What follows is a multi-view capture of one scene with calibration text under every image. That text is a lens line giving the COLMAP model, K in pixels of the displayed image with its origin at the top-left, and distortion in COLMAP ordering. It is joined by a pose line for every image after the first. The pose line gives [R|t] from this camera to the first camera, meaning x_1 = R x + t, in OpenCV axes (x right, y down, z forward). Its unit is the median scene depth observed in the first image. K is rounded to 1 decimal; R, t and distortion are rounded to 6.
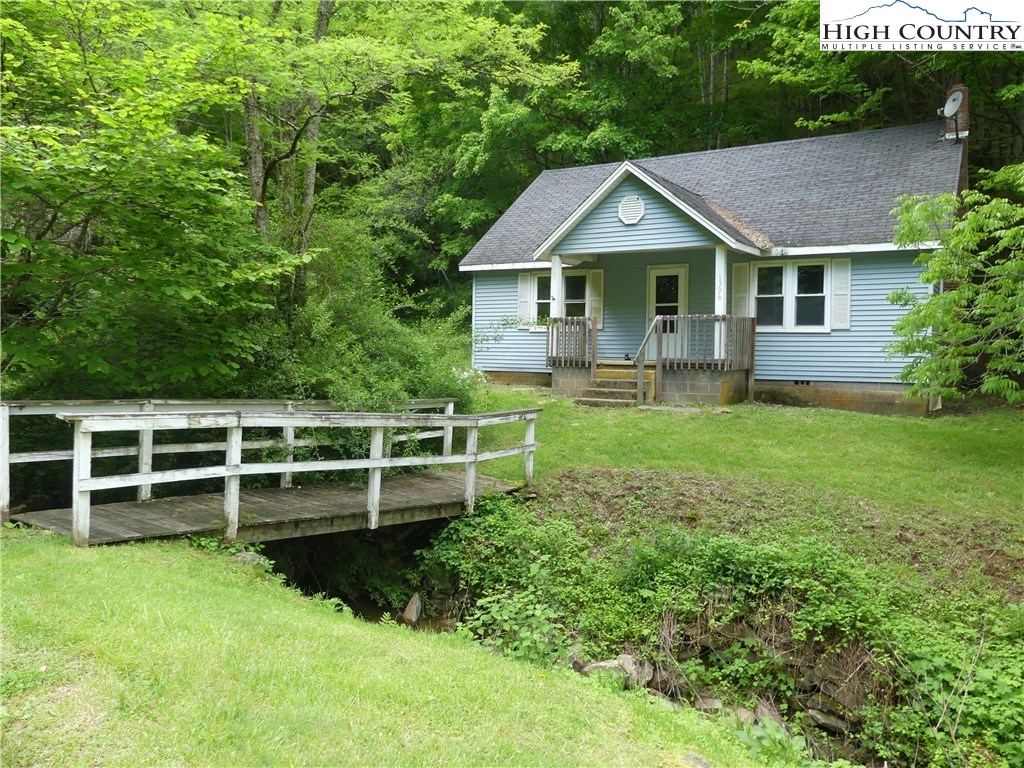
lens RADIAL K [[765.9, 0, 512.0], [0, 765.9, 384.0], [0, 0, 1]] dist [-0.024038, 0.003654]
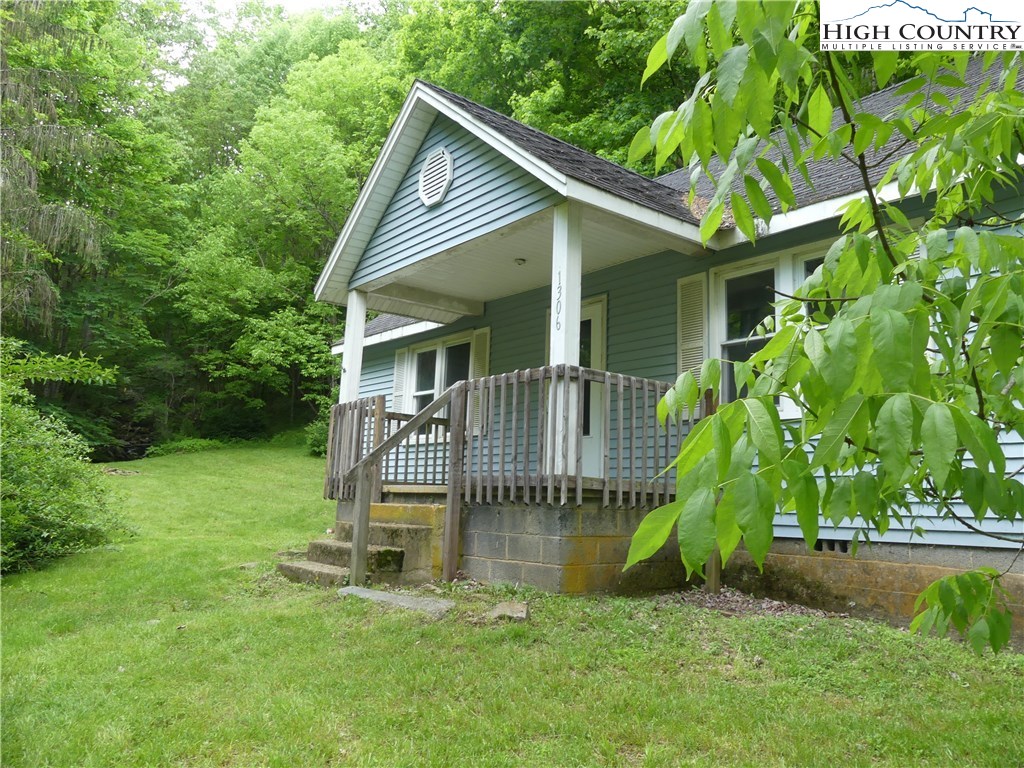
lens RADIAL K [[765.9, 0, 512.0], [0, 765.9, 384.0], [0, 0, 1]] dist [-0.024038, 0.003654]
pose [[0.951503, -0.028341, -0.306330, 0.353898], [-0.036444, 0.978352, -0.203715, 0.002593], [0.305472, 0.205000, 0.929872, 0.585463]]
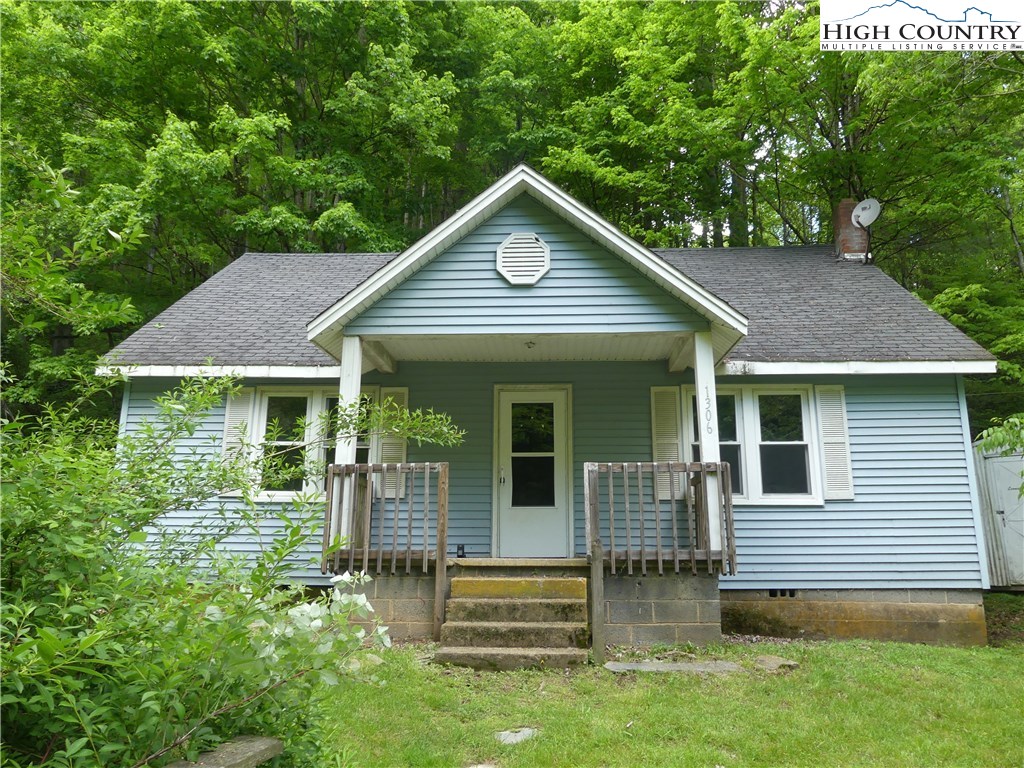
lens RADIAL K [[765.9, 0, 512.0], [0, 765.9, 384.0], [0, 0, 1]] dist [-0.024038, 0.003654]
pose [[0.869510, 0.101544, 0.483365, -0.093083], [0.027998, 0.966932, -0.253494, -0.014604], [-0.493122, 0.233949, 0.837913, 0.593743]]
